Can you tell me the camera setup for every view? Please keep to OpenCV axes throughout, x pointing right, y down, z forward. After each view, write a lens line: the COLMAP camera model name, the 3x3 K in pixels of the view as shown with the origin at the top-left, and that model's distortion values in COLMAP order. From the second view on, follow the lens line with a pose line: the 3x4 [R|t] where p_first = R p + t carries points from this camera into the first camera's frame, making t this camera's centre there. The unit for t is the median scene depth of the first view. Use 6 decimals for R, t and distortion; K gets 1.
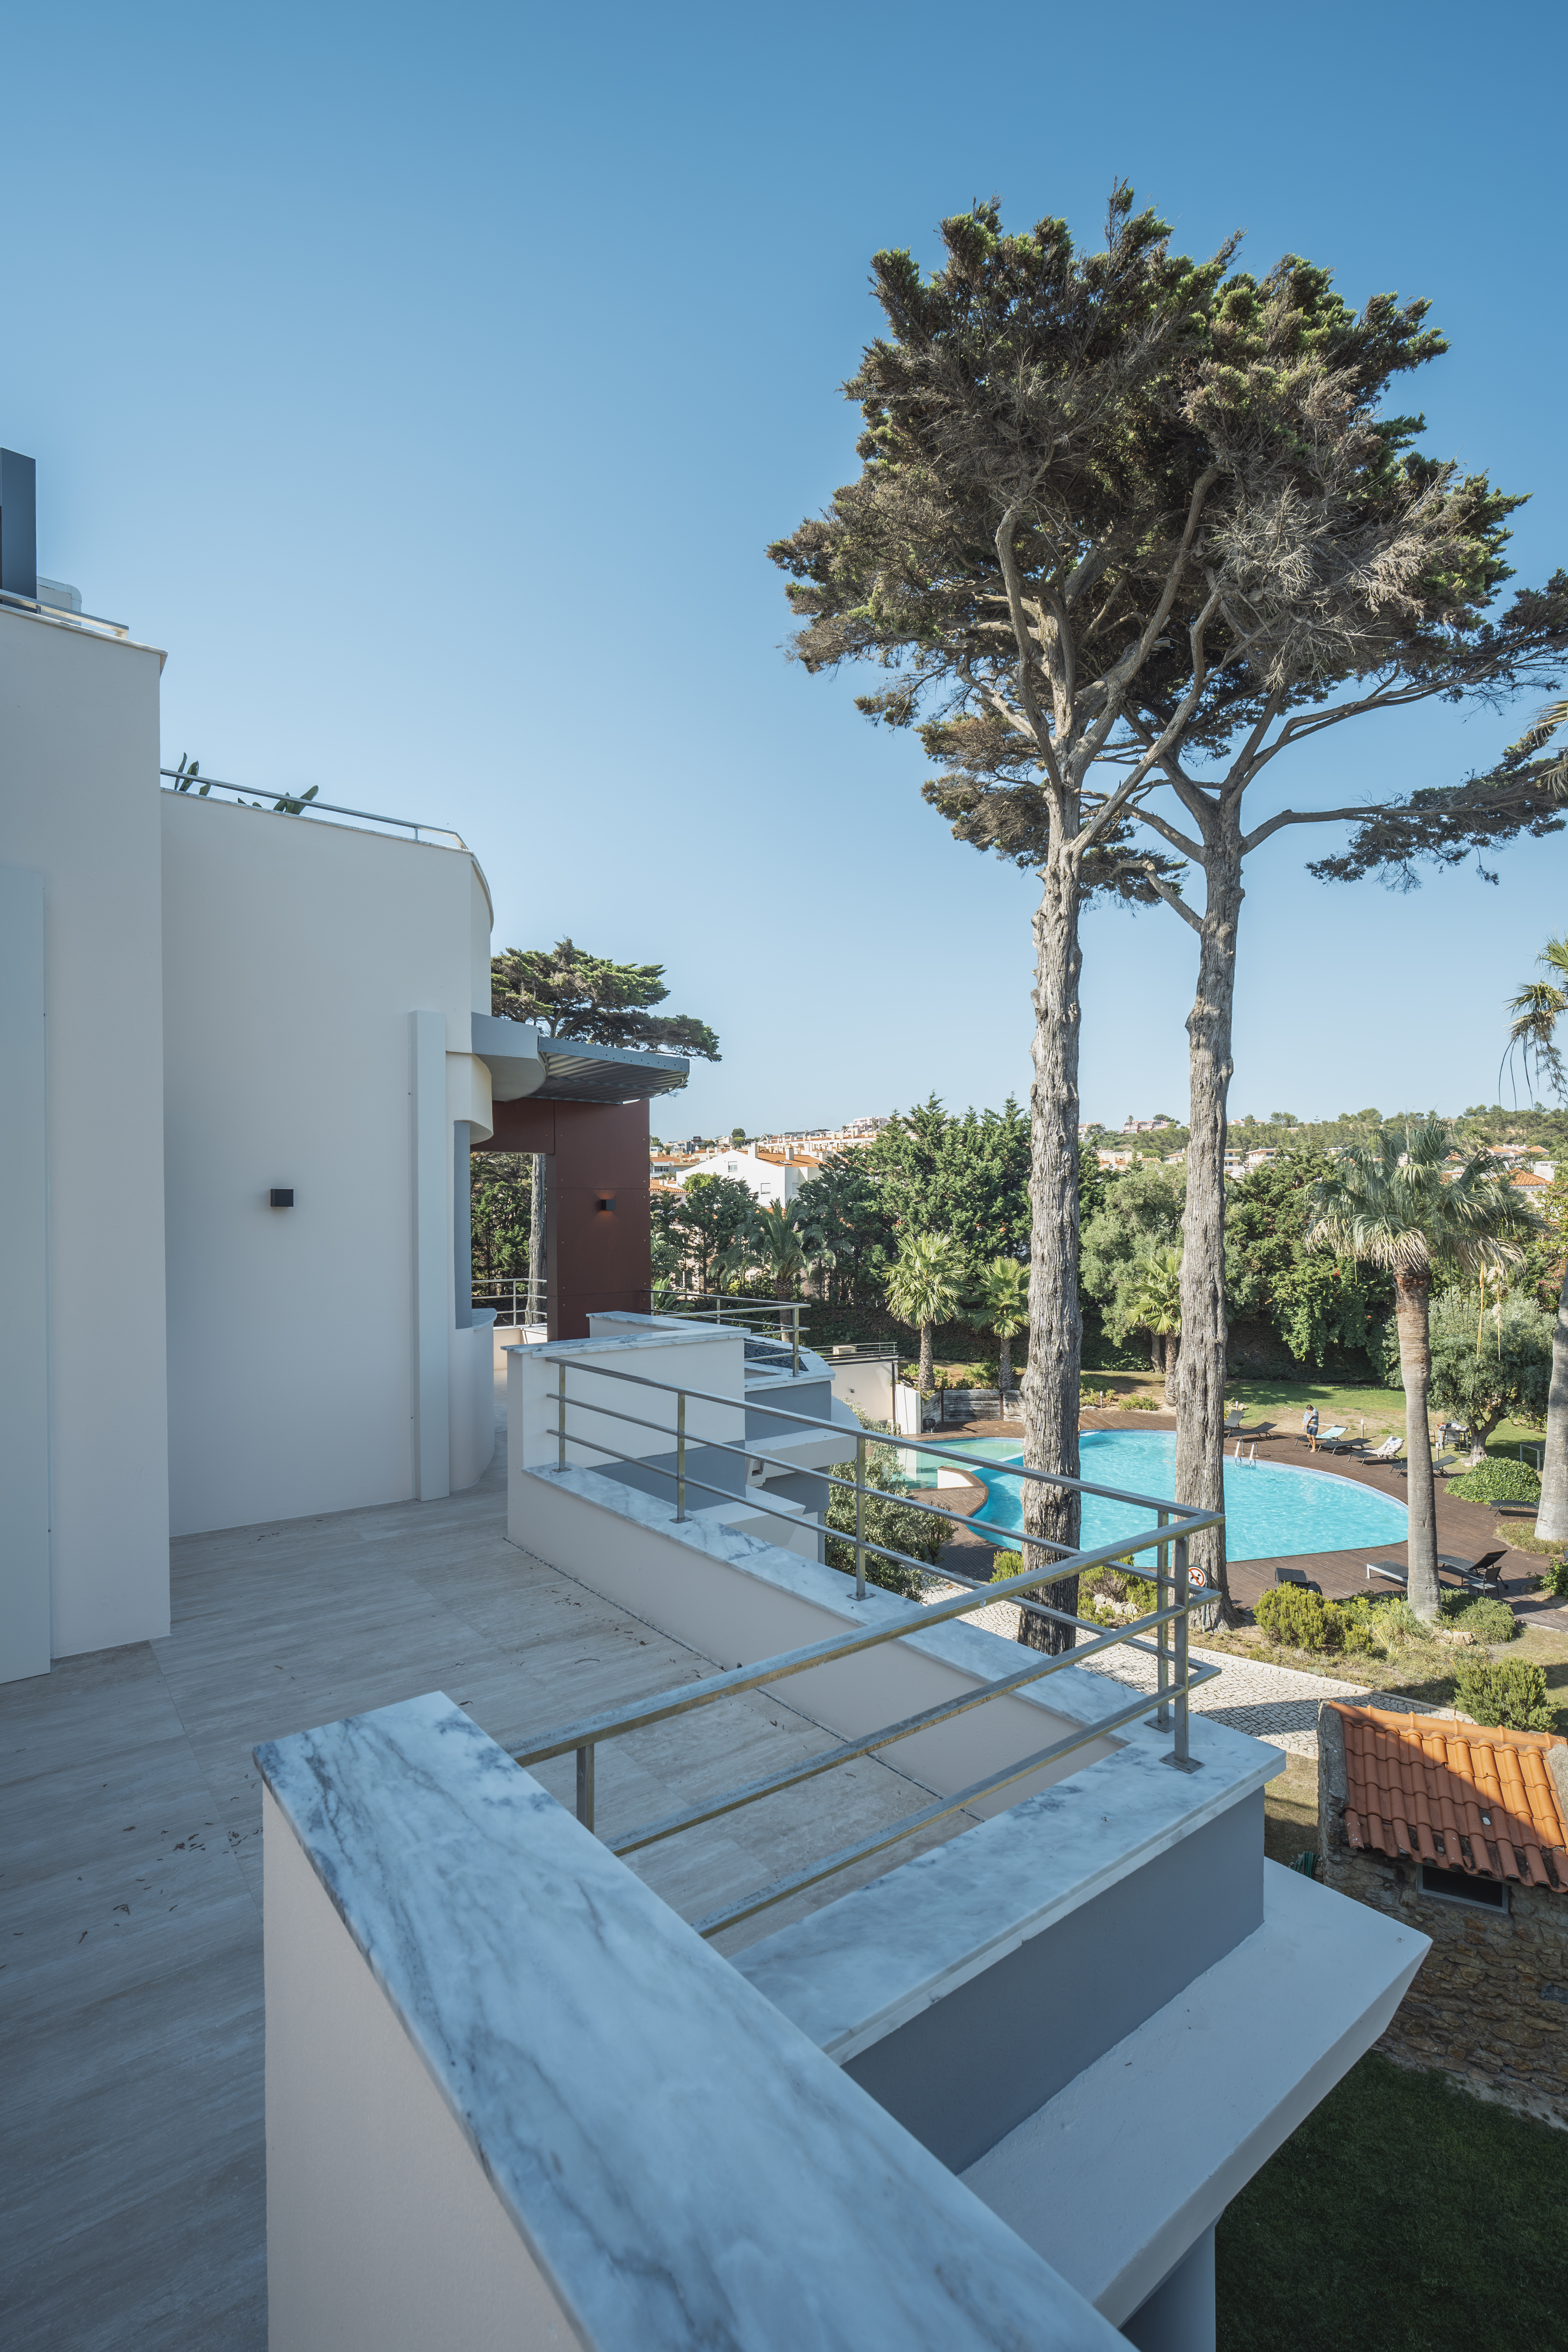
lens RADIAL K [[1051.3, 0, 780.8], [0, 1051.3, 1223.8], [0, 0, 1]] dist [-0.016719, -0.000459]
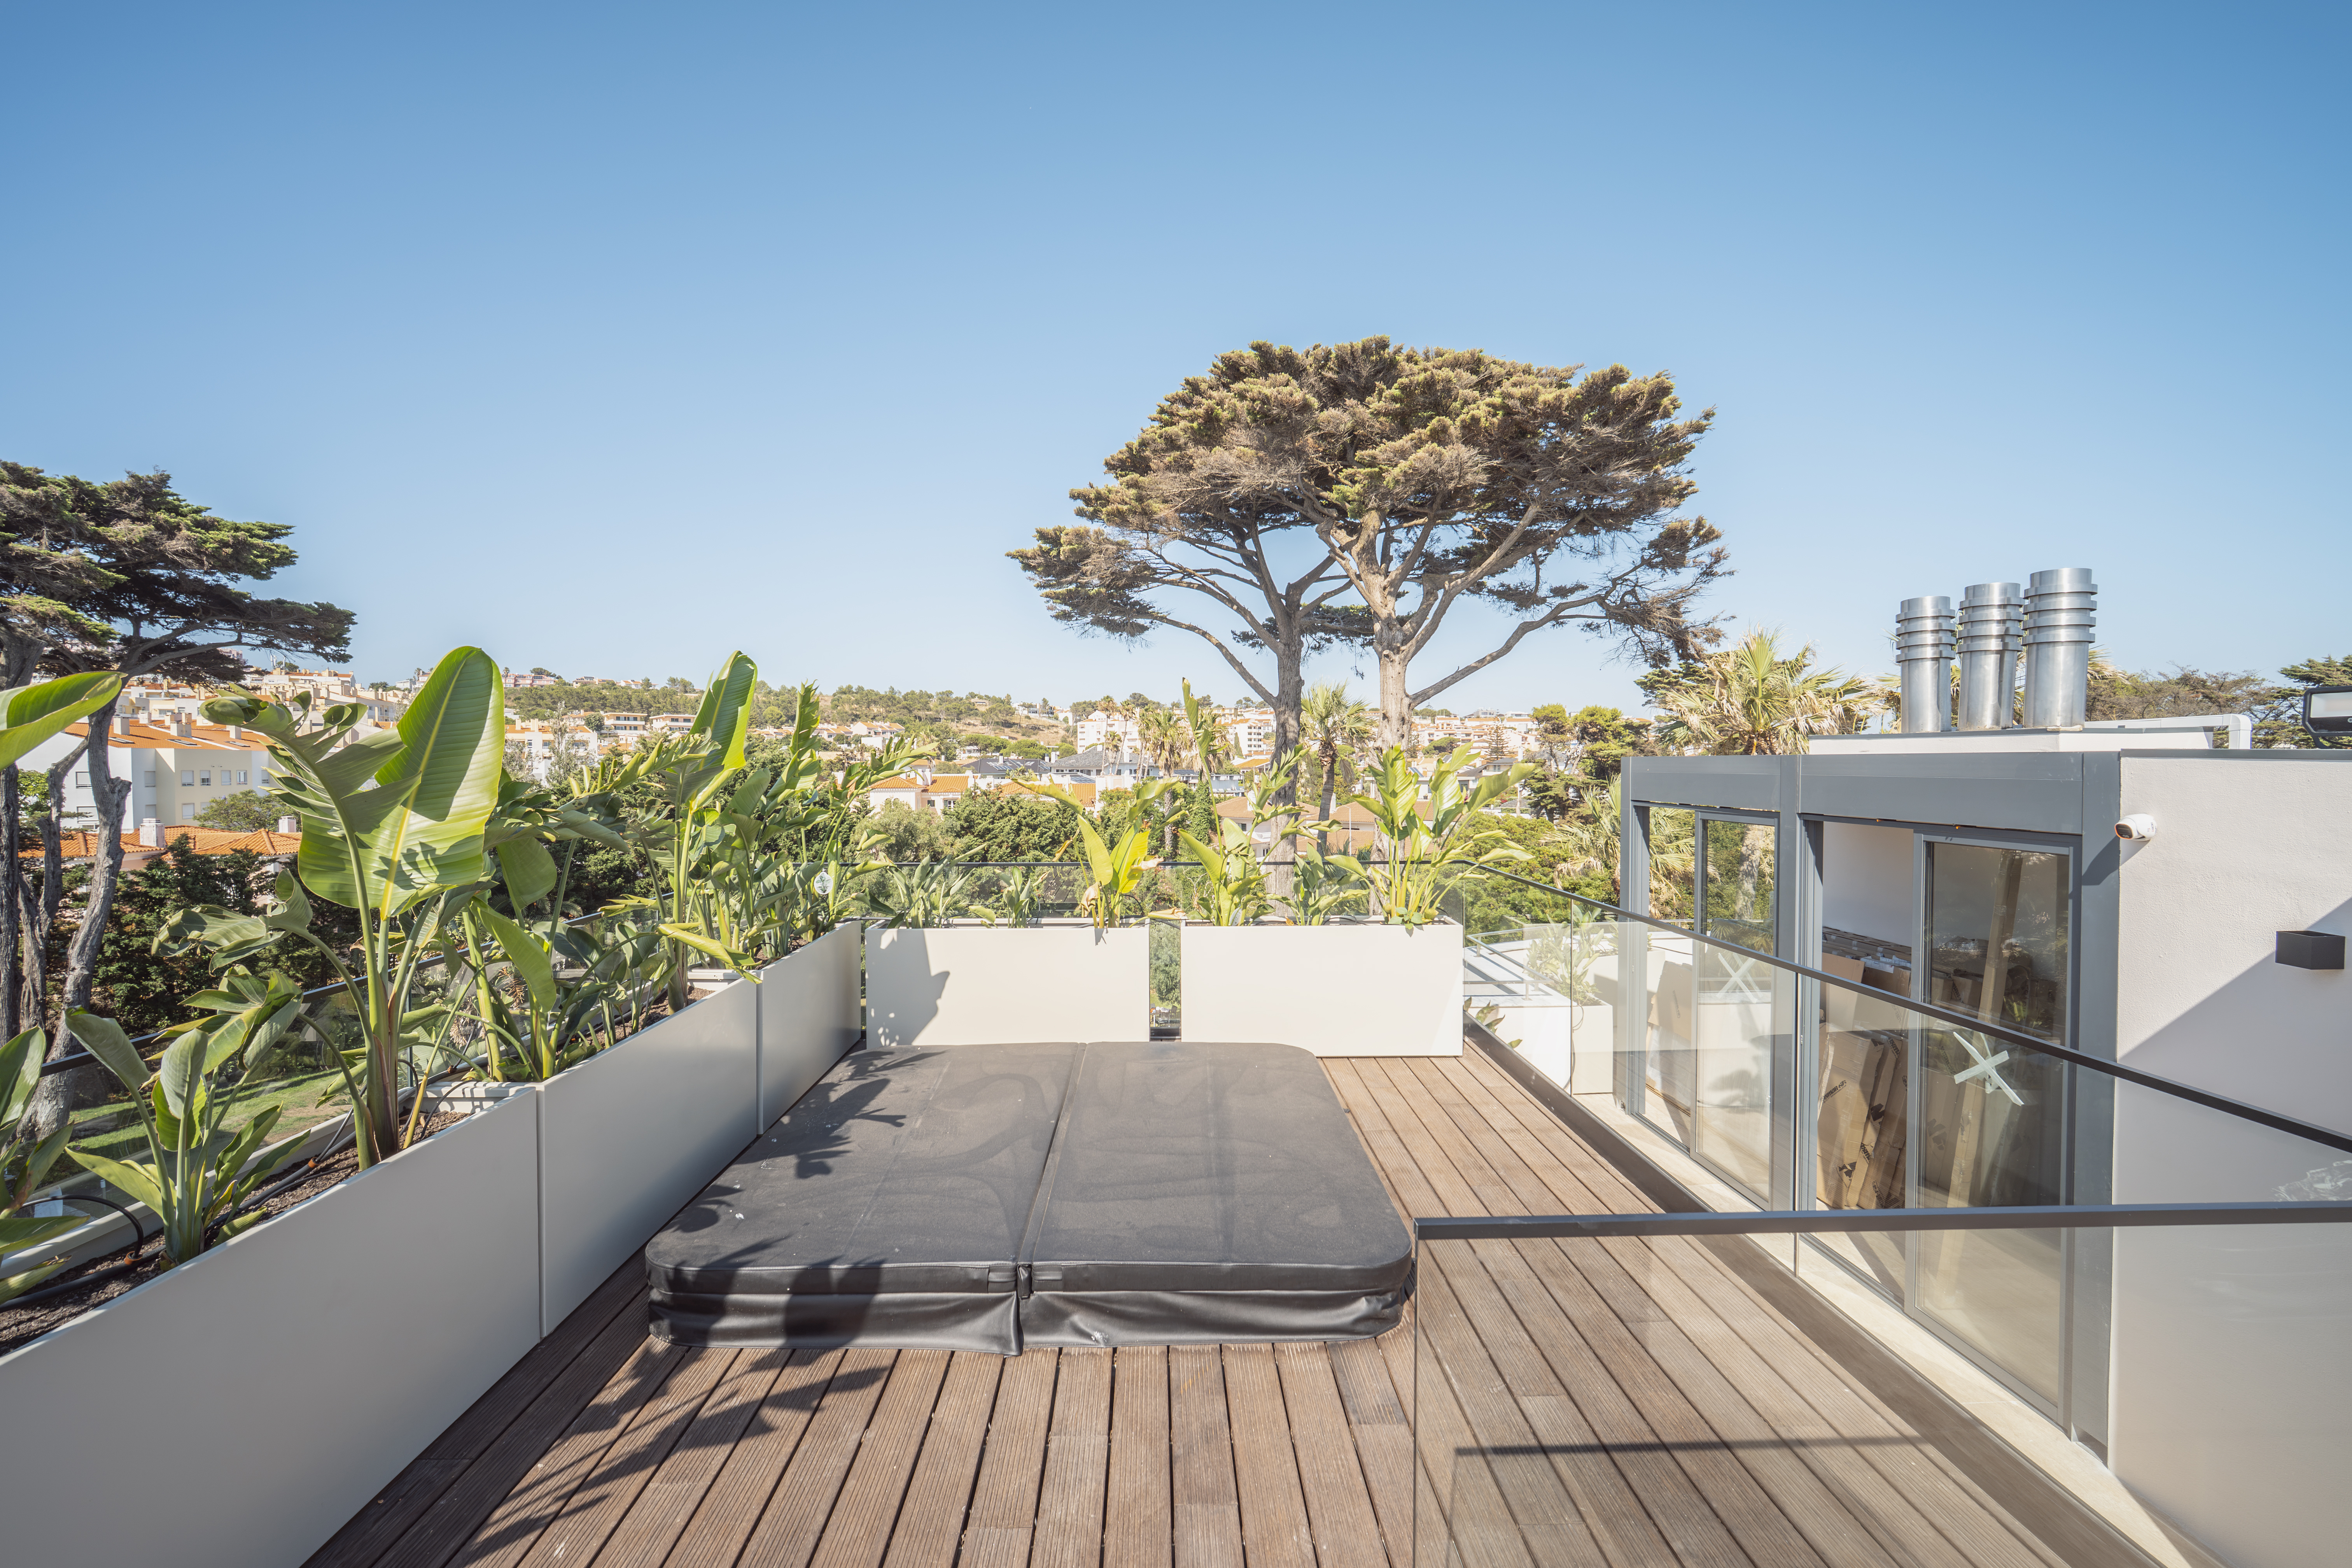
lens RADIAL K [[1021.3, 0, 1176.0], [0, 1021.3, 784.0], [0, 0, 1]] dist [-0.004343, -0.000143]
pose [[0.591027, -0.009369, 0.806597, -0.325513], [0.003075, 0.999951, 0.009362, -0.088824], [-0.806646, -0.003053, 0.591027, 0.154449]]
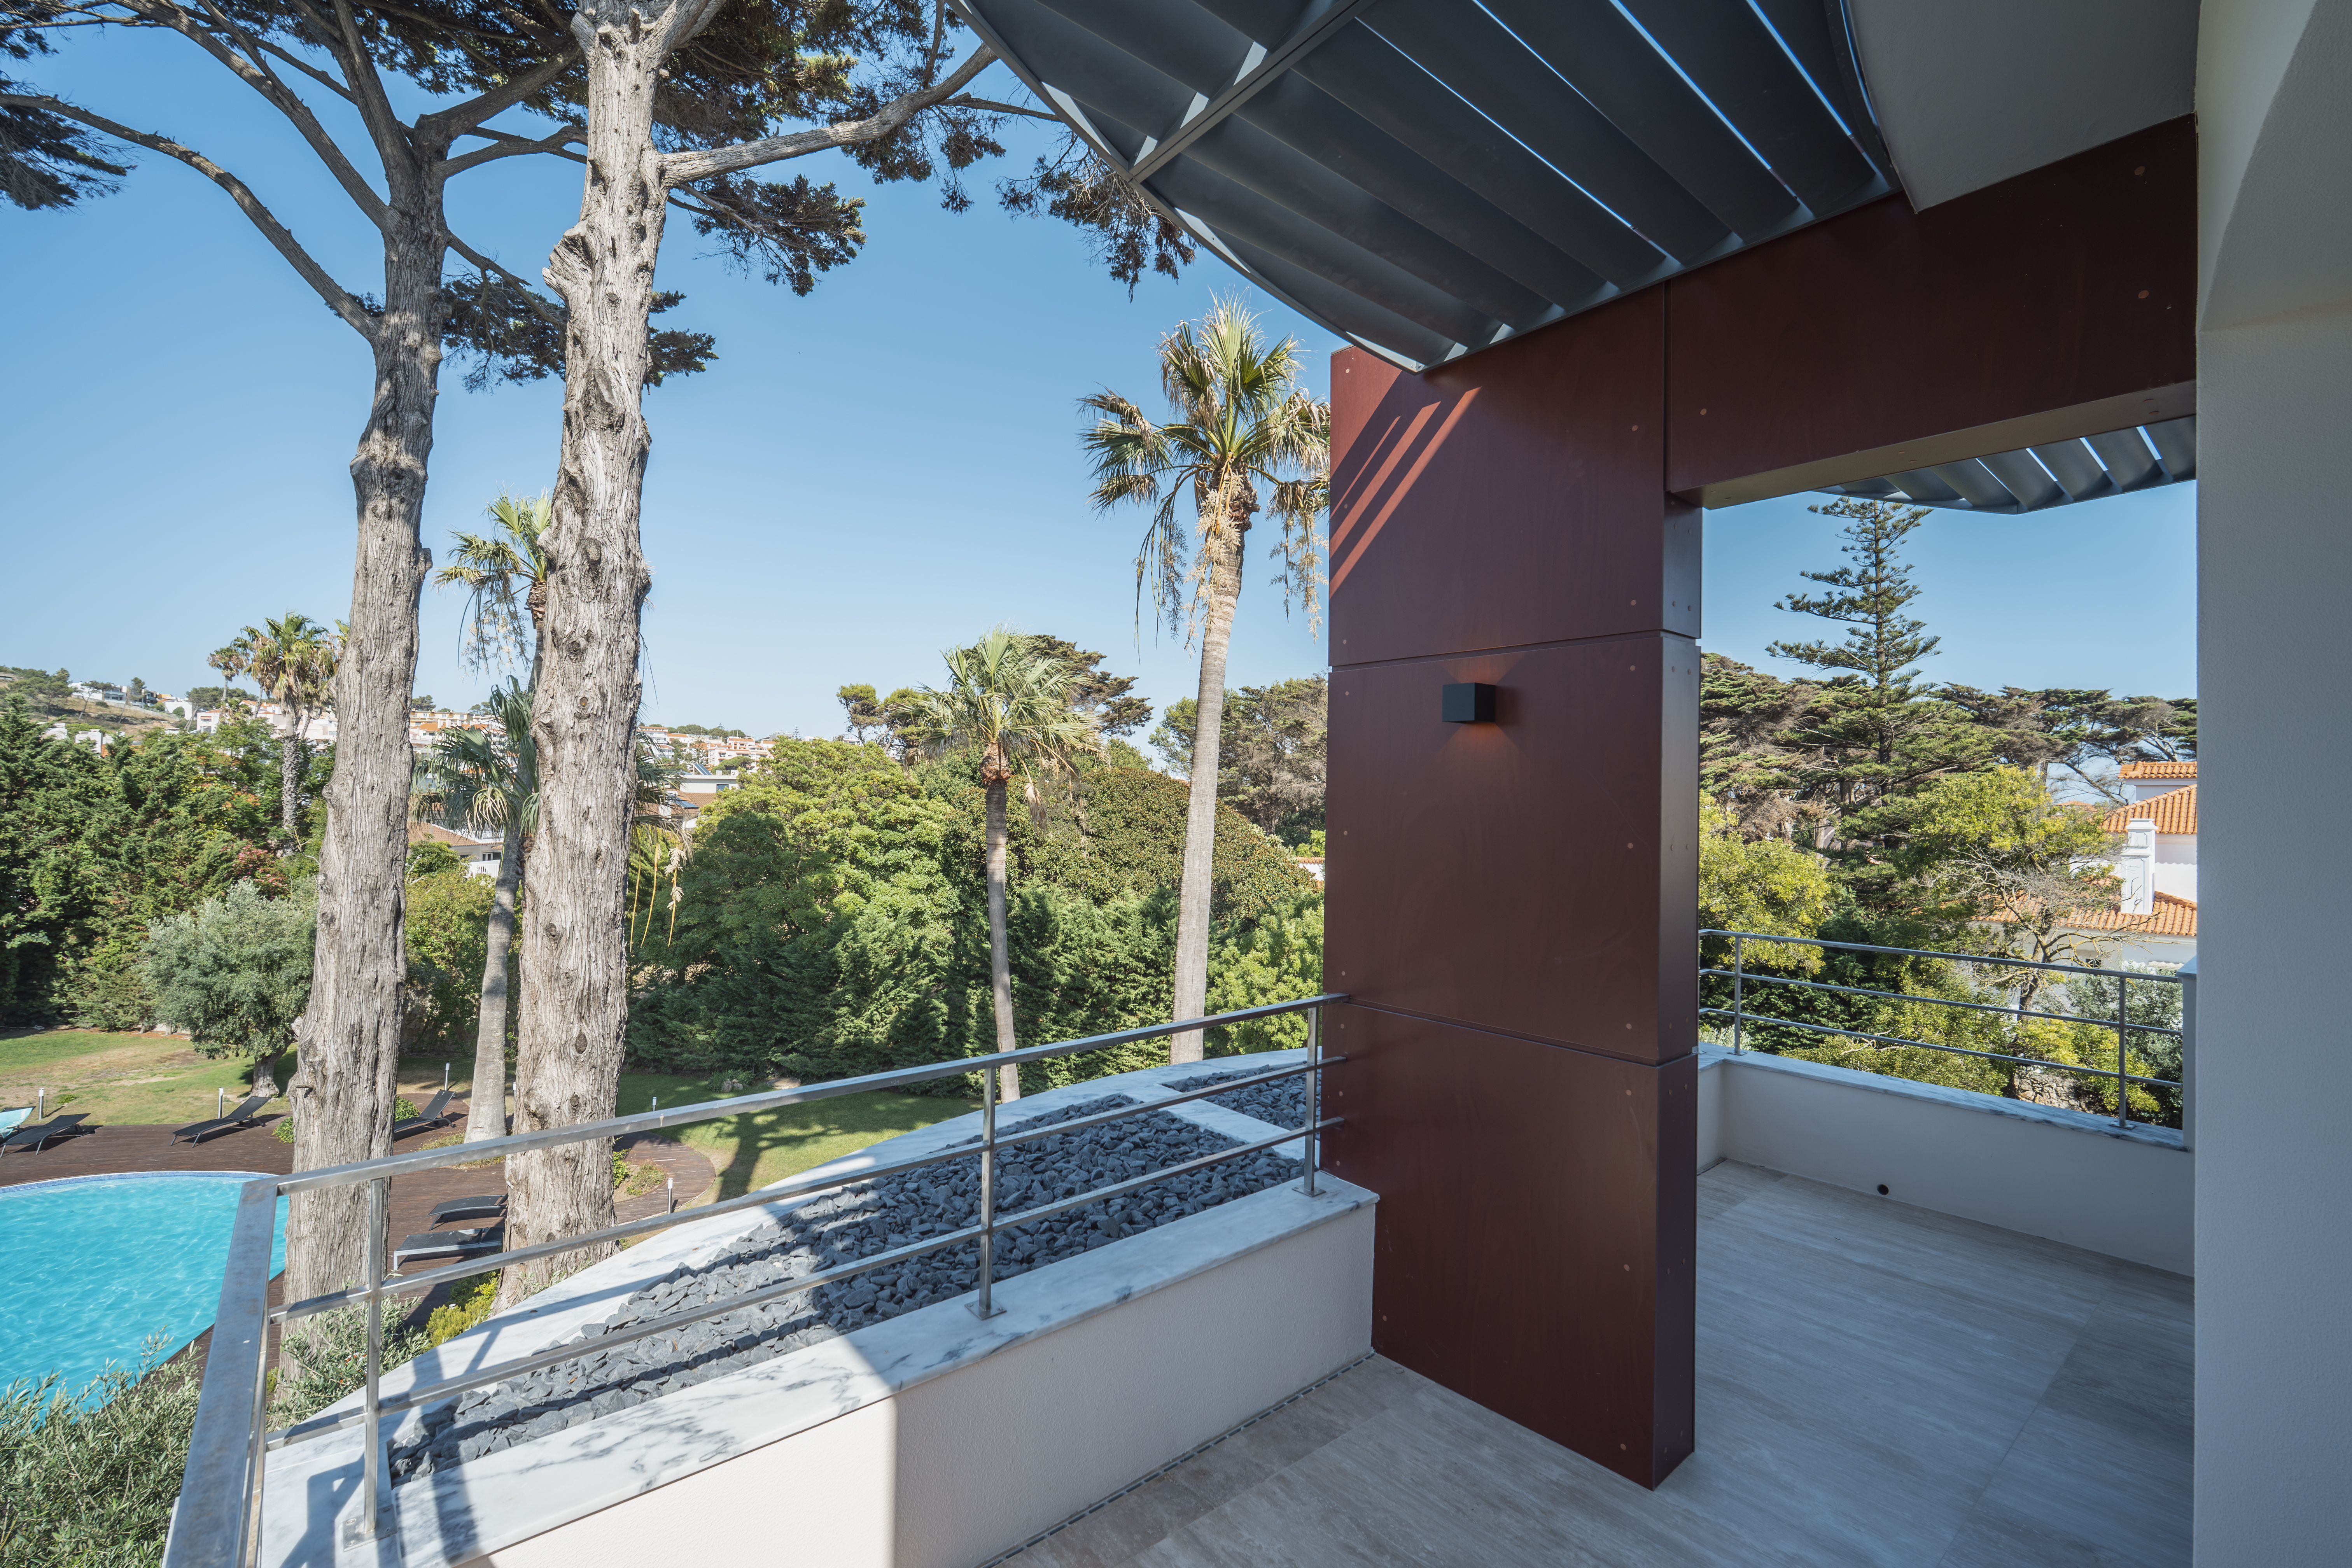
lens RADIAL K [[1014.1, 0, 1173.6], [0, 1014.1, 787.2], [0, 0, 1]] dist [-0.015244, 0.005476]
pose [[-0.032594, 0.023274, 0.999198, -0.098903], [-0.007212, 0.999697, -0.023521, 0.002069], [-0.999443, -0.007973, -0.032416, 0.243033]]
